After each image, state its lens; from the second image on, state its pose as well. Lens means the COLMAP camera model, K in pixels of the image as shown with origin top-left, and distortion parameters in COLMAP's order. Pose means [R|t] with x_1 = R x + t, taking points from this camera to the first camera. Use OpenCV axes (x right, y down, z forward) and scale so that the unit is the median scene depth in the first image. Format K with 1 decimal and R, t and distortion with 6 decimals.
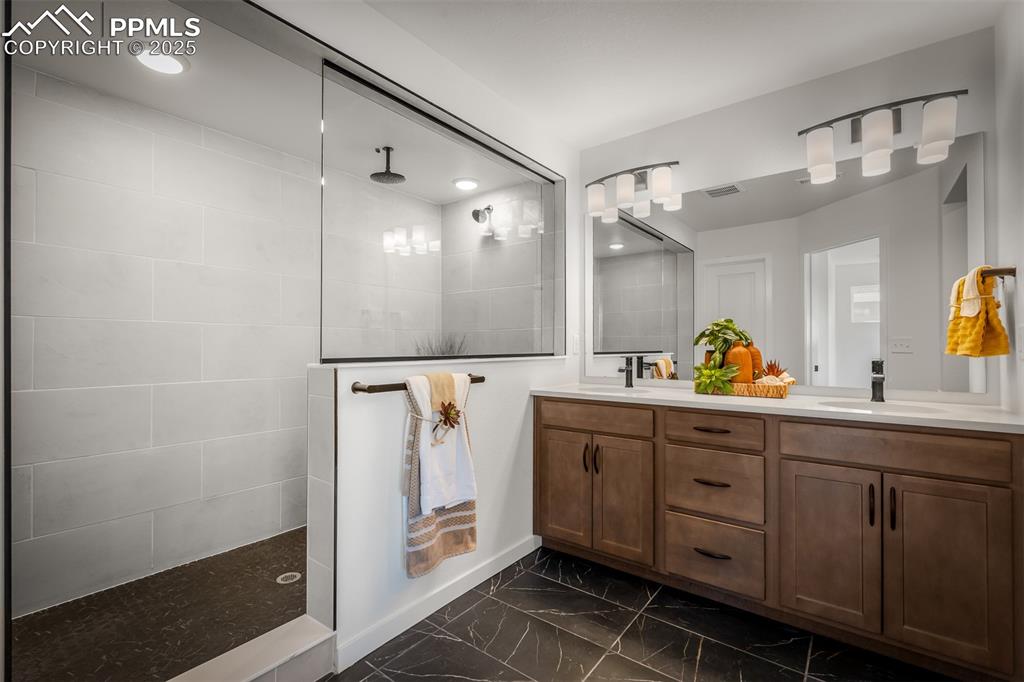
lens RADIAL K [[463.0, 0, 503.5], [0, 463.0, 342.8], [0, 0, 1]] dist [-0.003503, 0.000720]
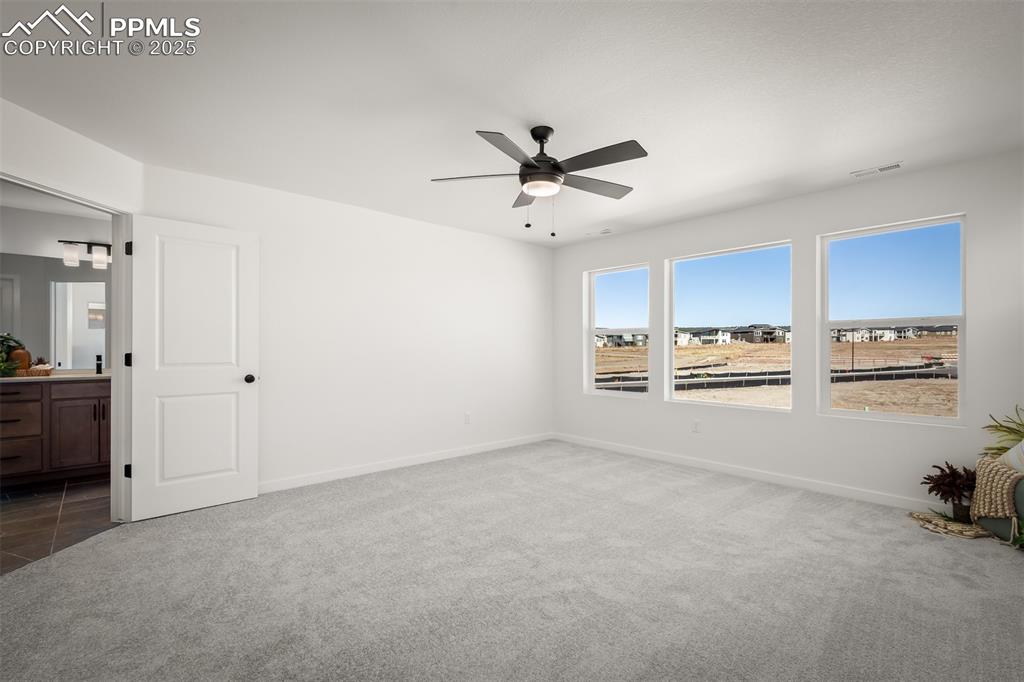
lens RADIAL K [[463.0, 0, 504.4], [0, 463.0, 342.9], [0, 0, 1]] dist [-0.003503, 0.000720]
pose [[0.188131, 0.003998, 0.982136, -0.956734], [-0.004229, 0.999986, -0.003261, -0.021293], [-0.982135, -0.003540, 0.188145, -1.267048]]
